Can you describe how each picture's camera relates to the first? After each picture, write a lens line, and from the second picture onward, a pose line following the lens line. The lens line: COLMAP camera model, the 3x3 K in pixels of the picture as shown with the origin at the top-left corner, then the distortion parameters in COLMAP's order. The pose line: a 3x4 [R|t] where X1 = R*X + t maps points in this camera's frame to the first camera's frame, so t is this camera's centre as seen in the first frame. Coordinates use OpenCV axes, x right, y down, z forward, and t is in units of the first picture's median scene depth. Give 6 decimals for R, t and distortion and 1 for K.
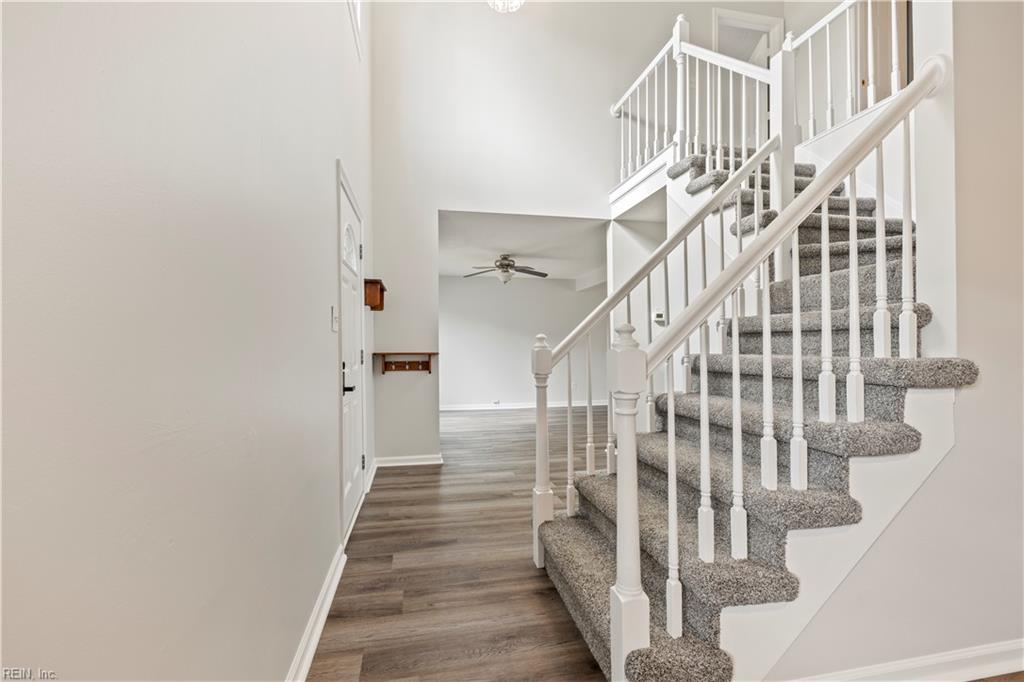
lens RADIAL K [[434.2, 0, 509.3], [0, 434.2, 348.3], [0, 0, 1]] dist [-0.002603, 0.000082]
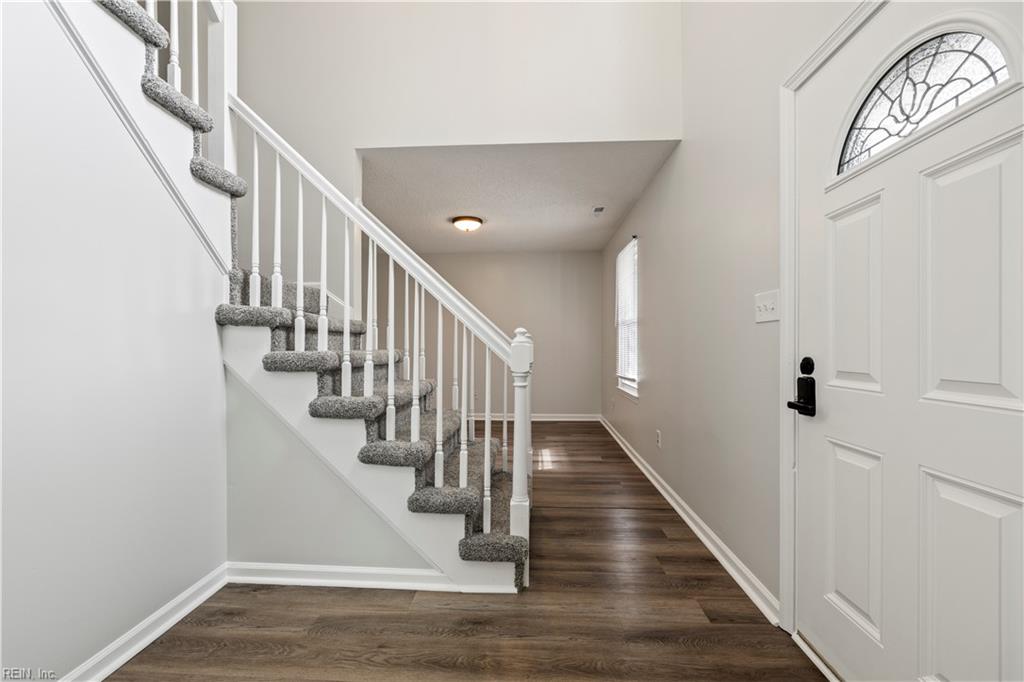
lens RADIAL K [[434.2, 0, 511.2], [0, 434.2, 341.9], [0, 0, 1]] dist [-0.002603, 0.000082]
pose [[-0.965363, 0.002488, 0.260899, -0.151439], [-0.000696, 0.999926, -0.012113, 0.009028], [-0.260910, -0.011876, -0.965290, 2.025602]]
